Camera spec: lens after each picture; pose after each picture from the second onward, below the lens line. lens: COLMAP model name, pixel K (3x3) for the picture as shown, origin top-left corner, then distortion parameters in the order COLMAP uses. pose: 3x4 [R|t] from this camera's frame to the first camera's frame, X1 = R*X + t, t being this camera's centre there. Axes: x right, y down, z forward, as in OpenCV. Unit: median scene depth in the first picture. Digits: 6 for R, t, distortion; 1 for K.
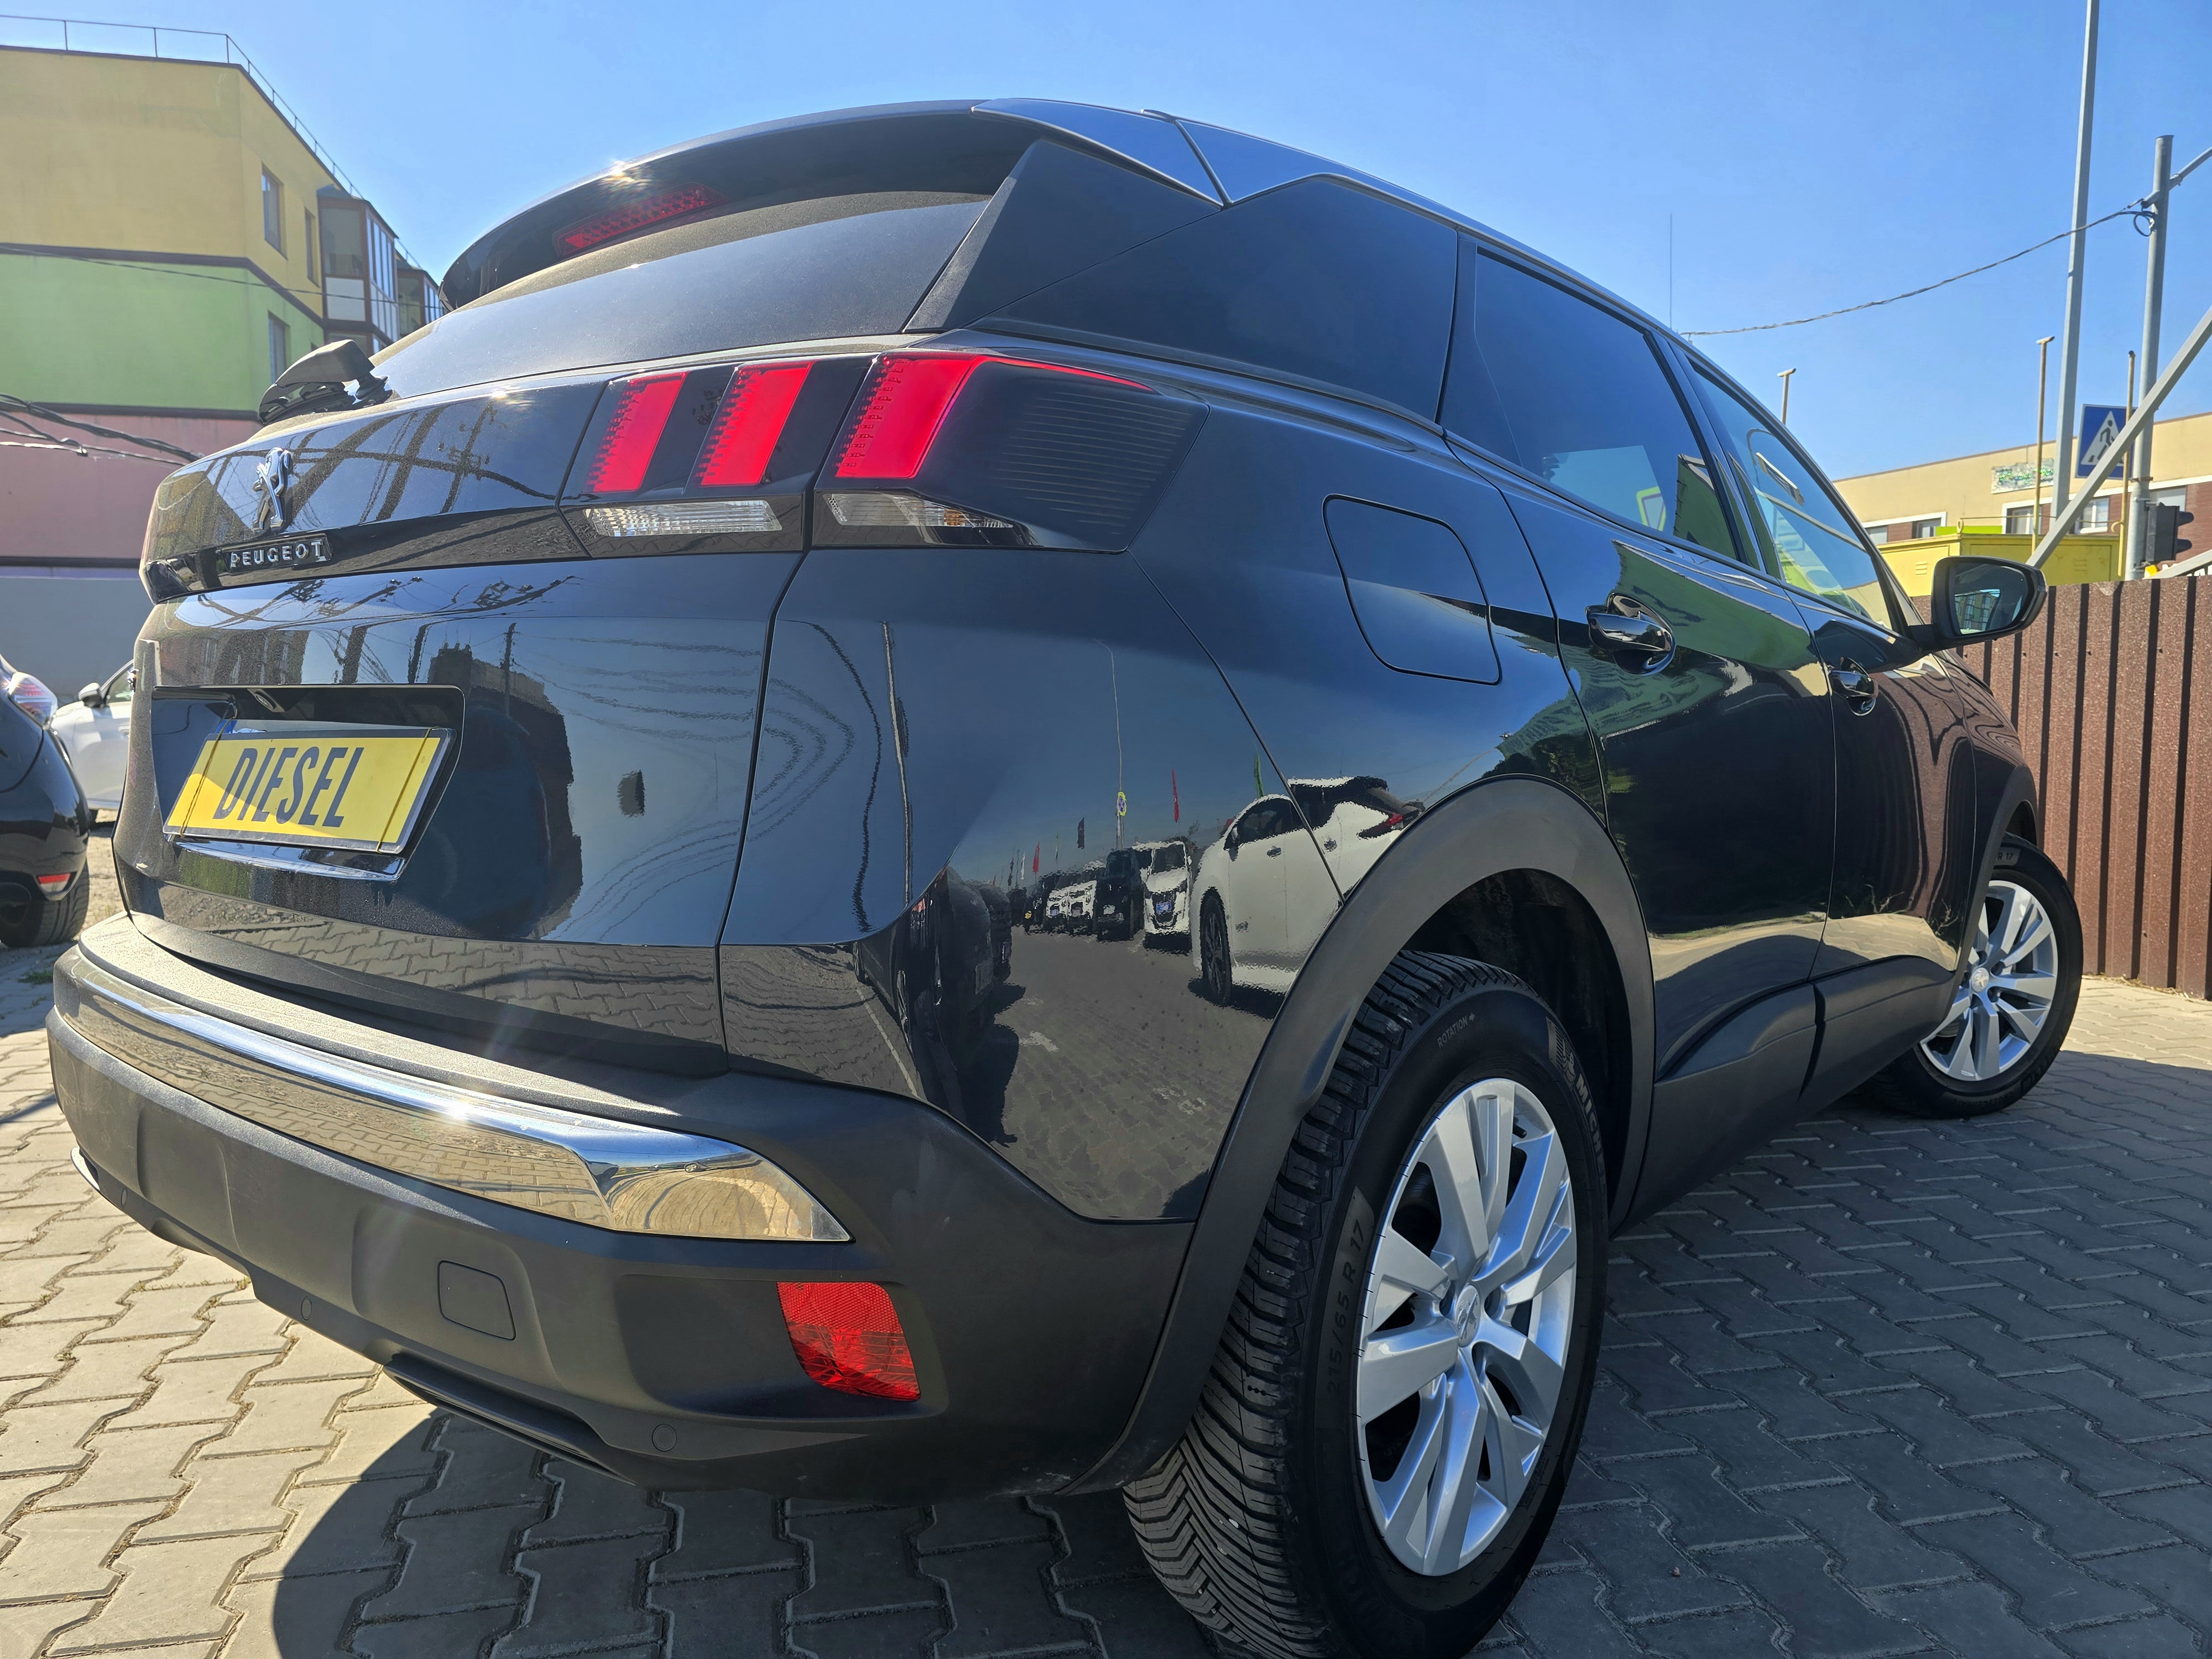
lens RADIAL K [[1484.0, 0, 1106.0], [0, 1484.0, 829.5], [0, 0, 1]] dist [-0.060504, 0.001662]
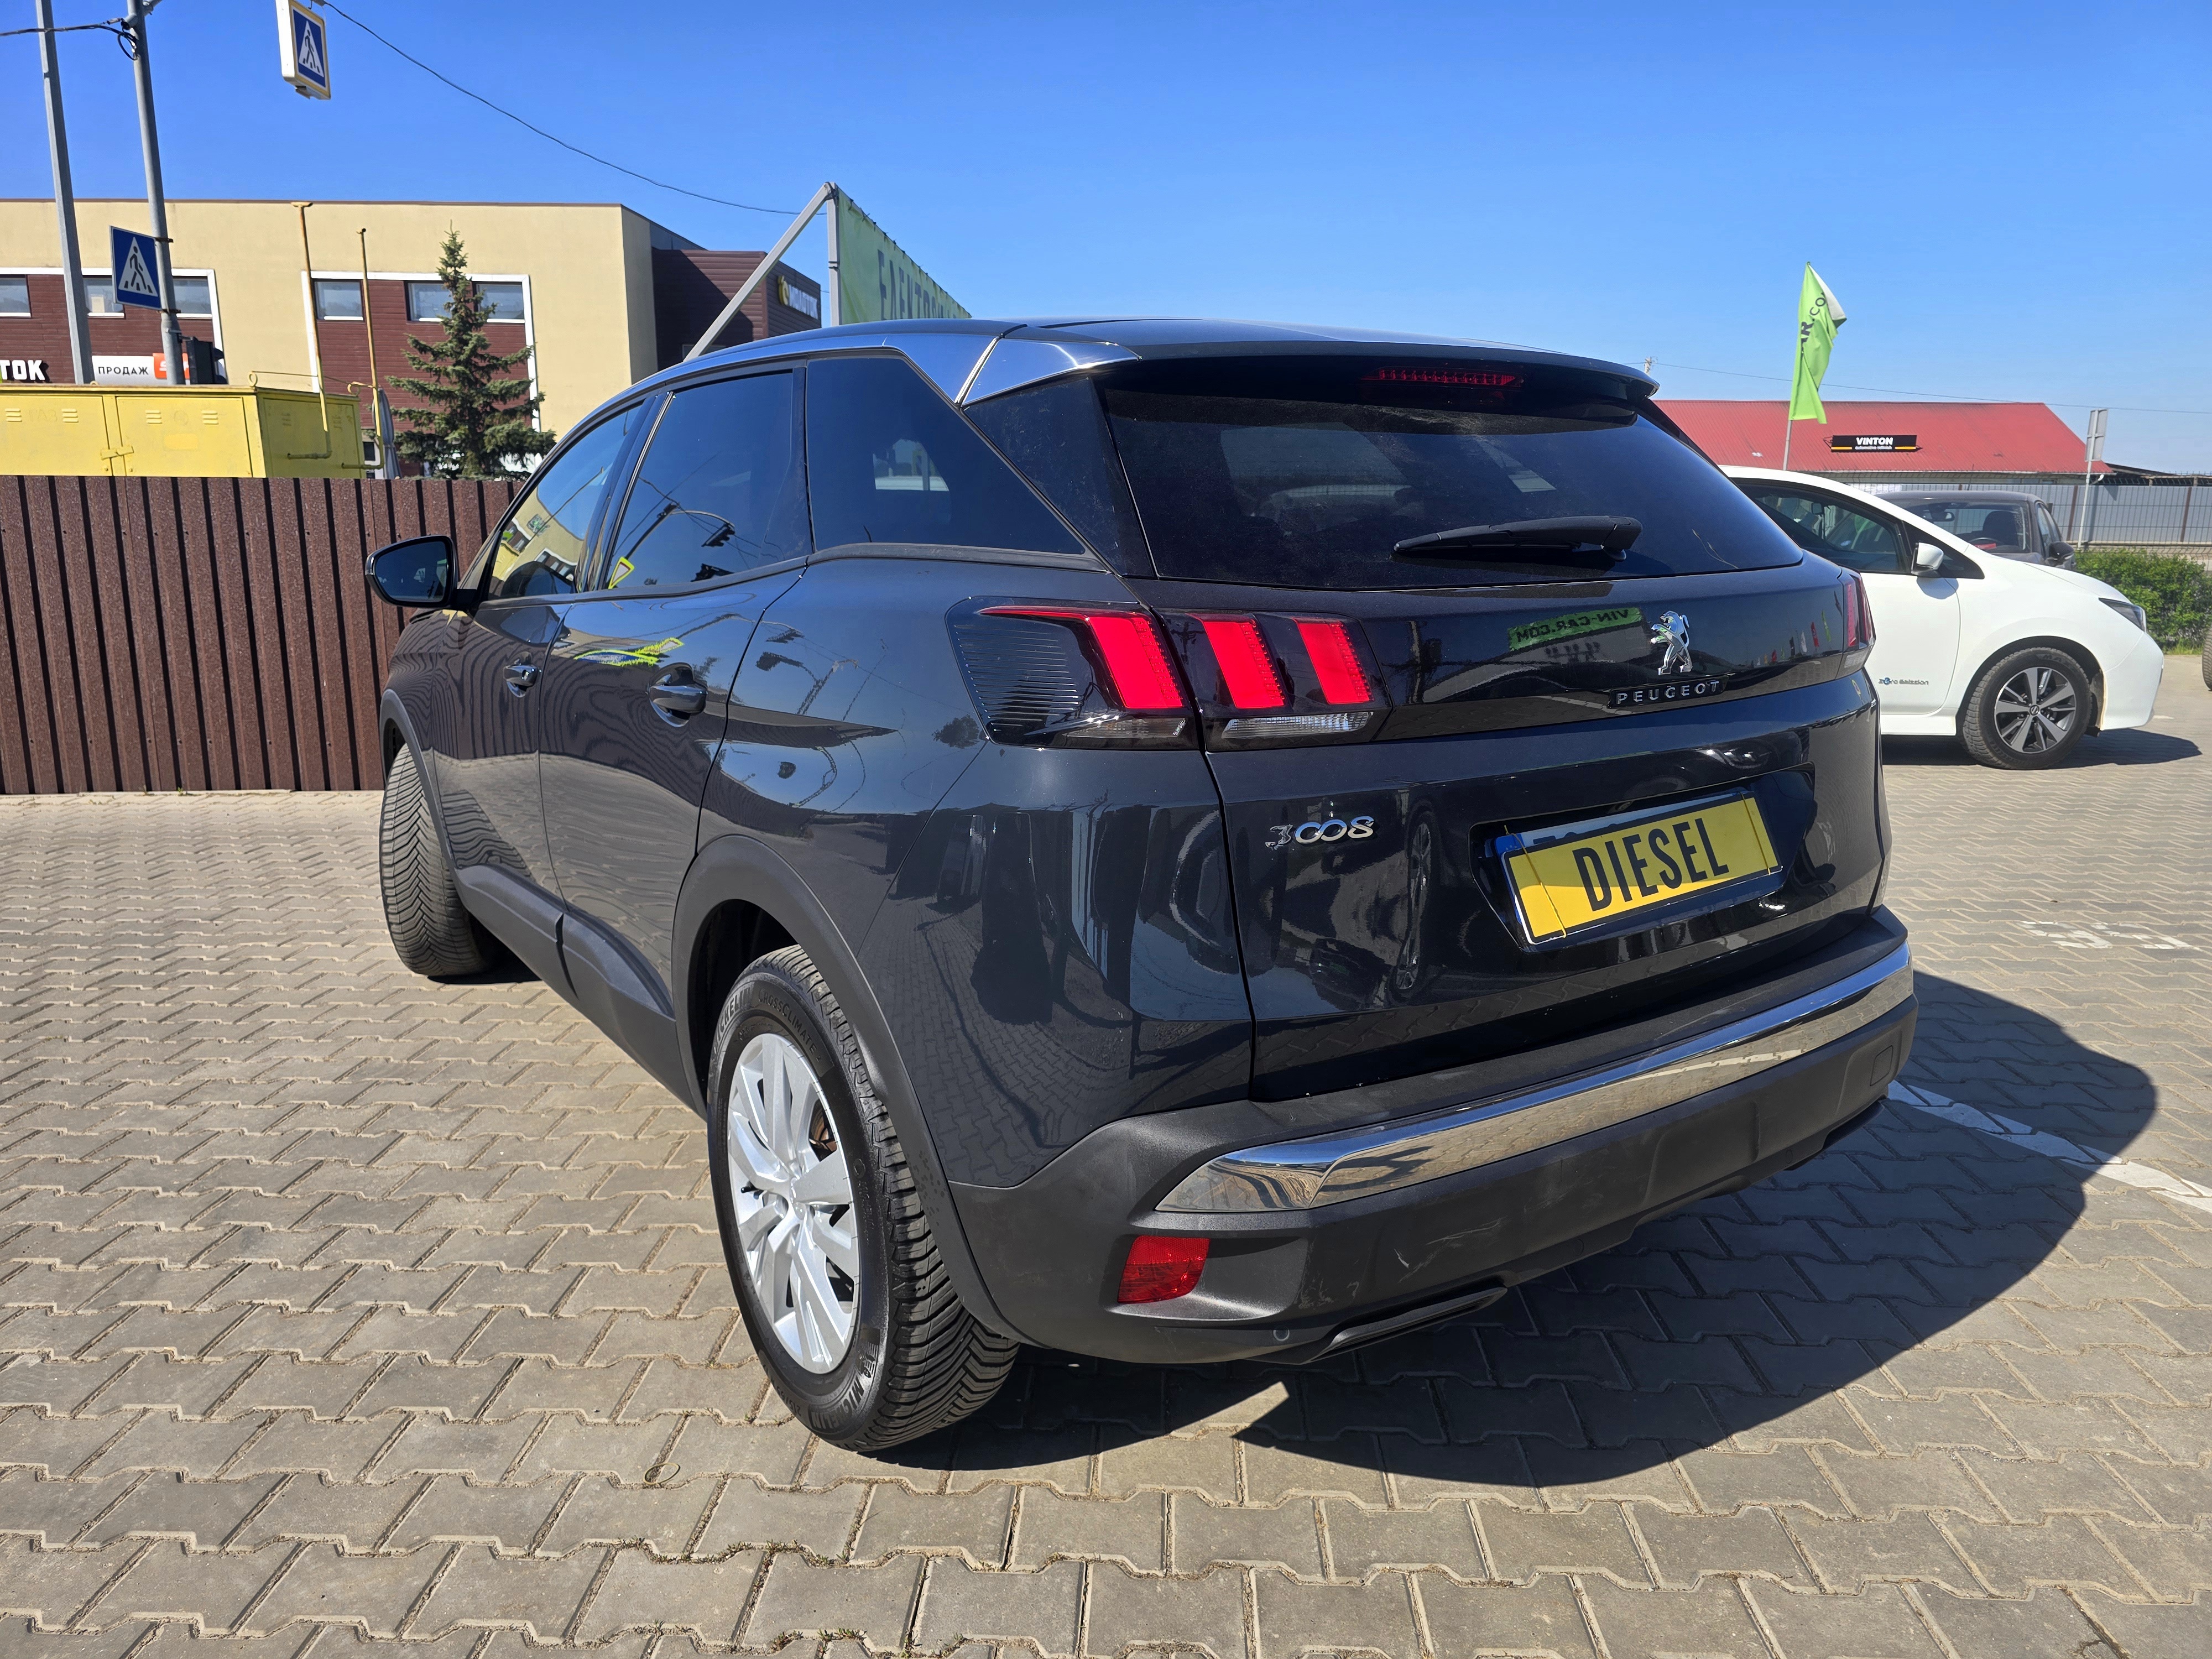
lens RADIAL K [[1484.0, 0, 1106.0], [0, 1484.0, 829.5], [0, 0, 1]] dist [-0.060504, 0.001662]
pose [[0.241664, -0.210036, 0.947356, -1.927146], [0.076754, 0.977372, 0.197111, -0.358409], [-0.967320, 0.025079, 0.252316, 1.131776]]
